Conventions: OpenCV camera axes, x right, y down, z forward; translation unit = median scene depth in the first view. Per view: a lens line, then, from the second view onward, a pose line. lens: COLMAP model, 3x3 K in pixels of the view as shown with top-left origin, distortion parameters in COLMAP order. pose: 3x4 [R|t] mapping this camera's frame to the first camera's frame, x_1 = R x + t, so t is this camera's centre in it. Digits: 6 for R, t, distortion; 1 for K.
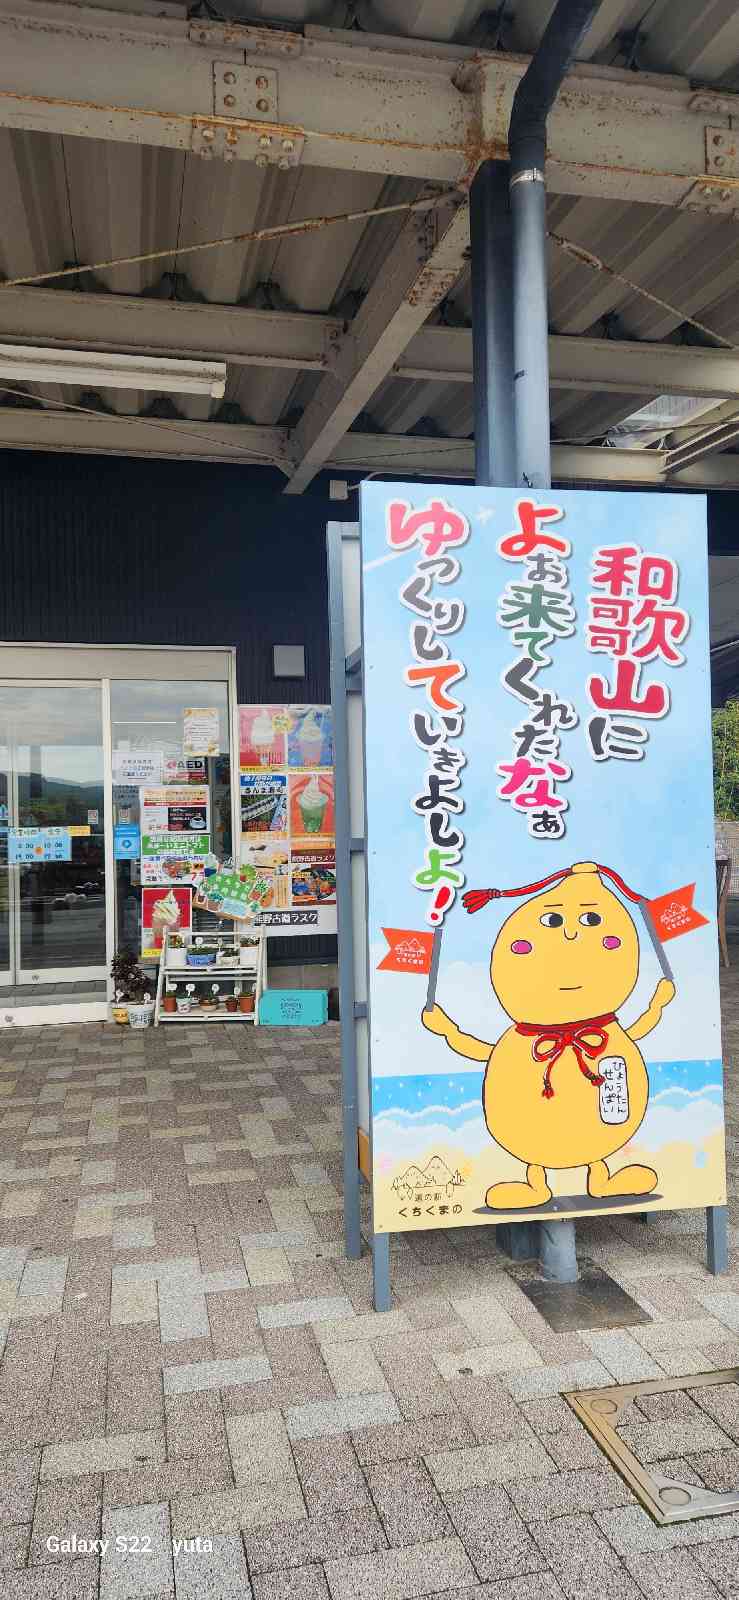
lens RADIAL K [[1070.5, 0, 346.1], [0, 1070.5, 818.0], [0, 0, 1]] dist [0.057762, 0.000026]
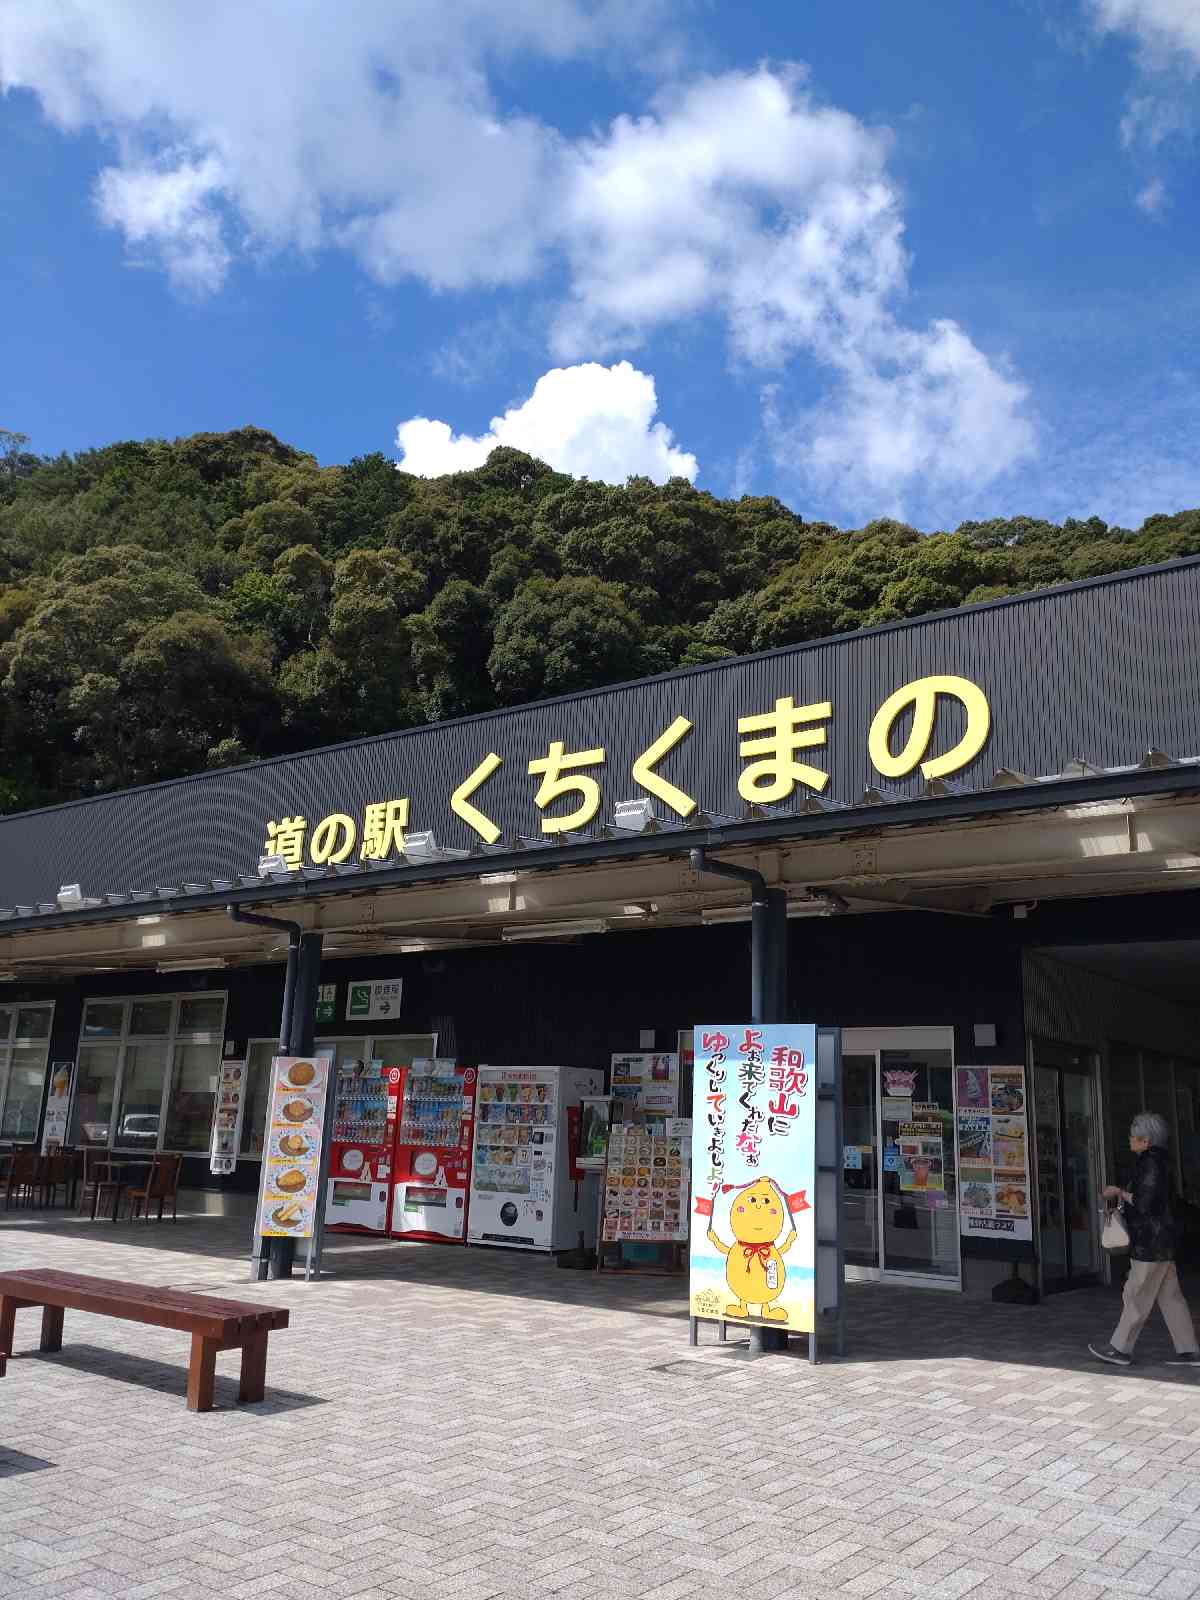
lens RADIAL K [[1312.2, 0, 600.0], [0, 1312.2, 800.0], [0, 0, 1]] dist [0.129116, -0.382074]
pose [[0.664140, -0.139146, -0.734545, 2.349947], [-0.032608, 0.976200, -0.214405, -0.141379], [0.746897, 0.166347, 0.643797, -1.414646]]
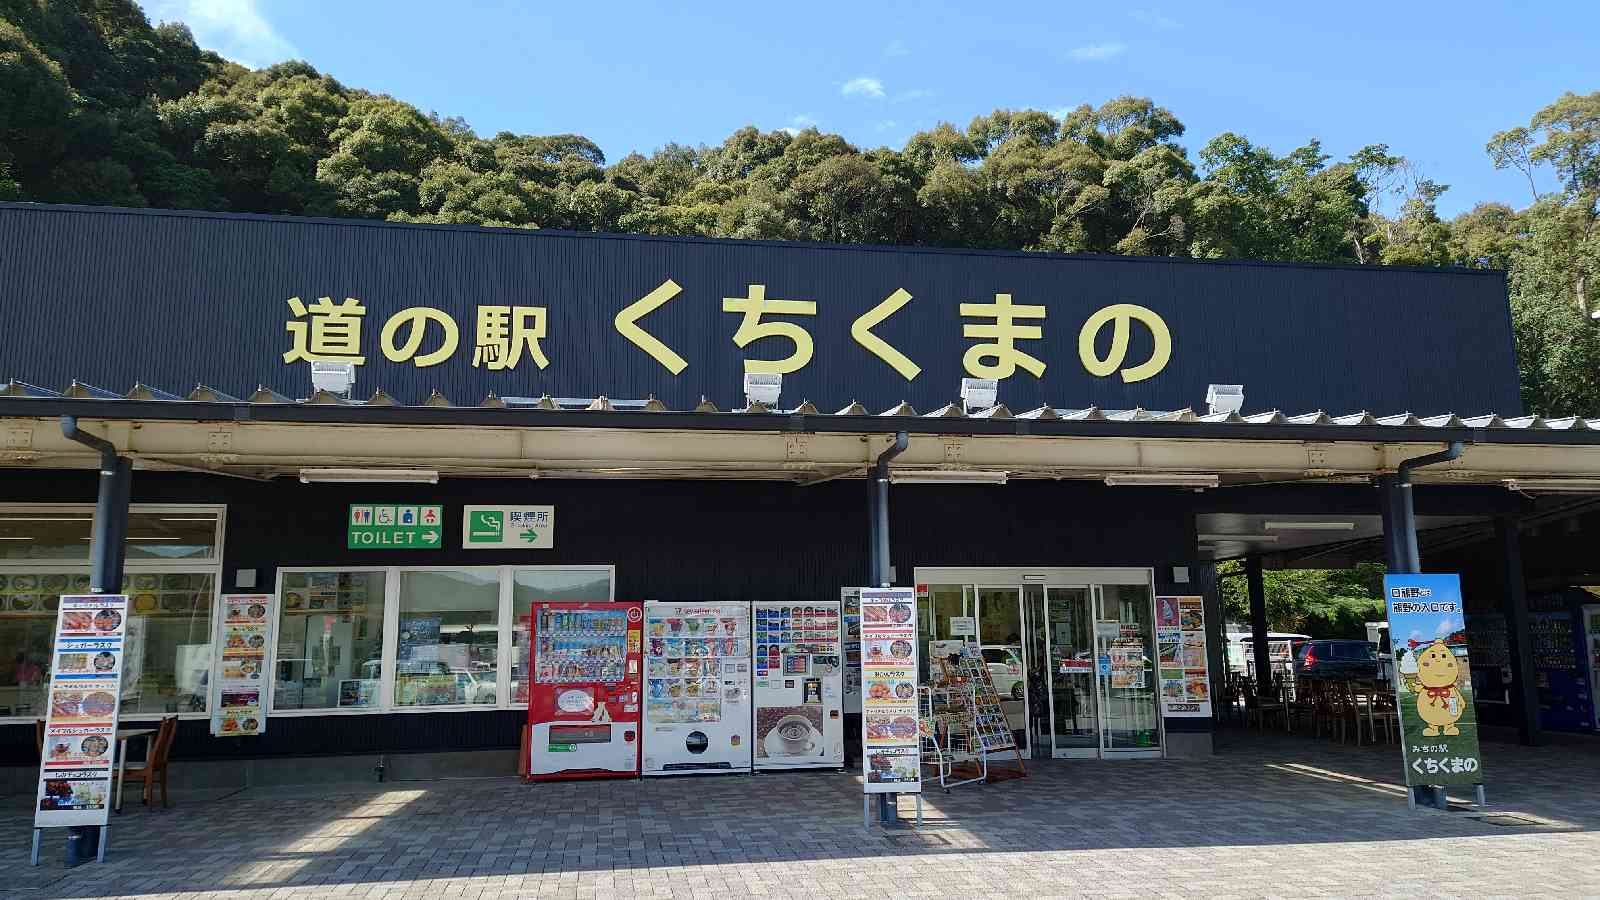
lens RADIAL K [[1123.8, 0, 794.5], [0, 1123.8, 459.7], [0, 0, 1]] dist [0.042658, -0.001348]
pose [[0.999611, 0.003457, -0.027685, -1.764494], [-0.007461, 0.989272, -0.145893, -0.115062], [0.026884, 0.146043, 0.988913, -2.772779]]
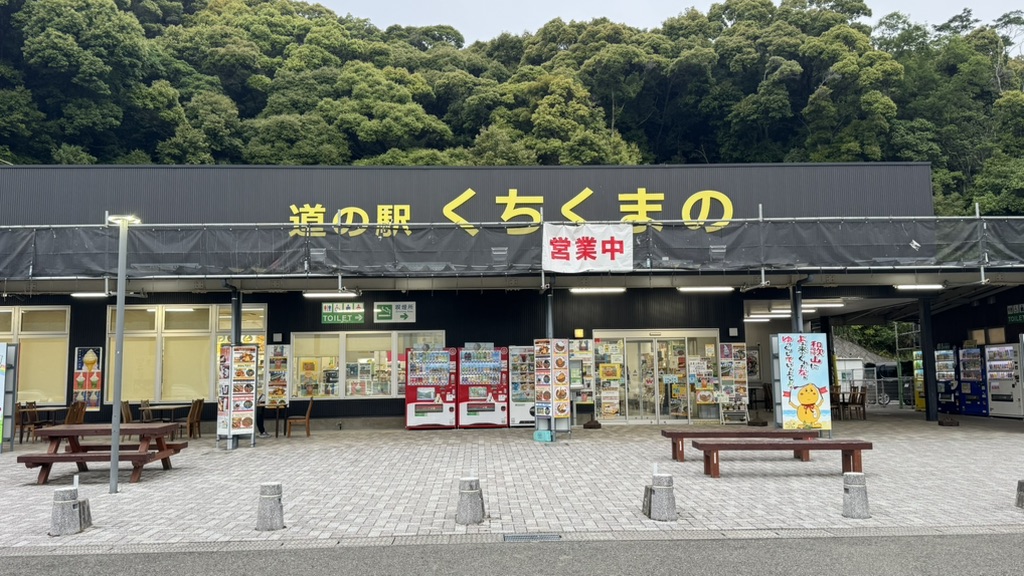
lens RADIAL K [[831.2, 0, 512.0], [0, 831.2, 289.0], [0, 0, 1]] dist [0.135008, -0.207386]
pose [[0.988267, -0.008357, -0.152505, -0.939811], [-0.004367, 0.996547, -0.082910, -0.116512], [0.152671, 0.082604, 0.984819, -5.212569]]
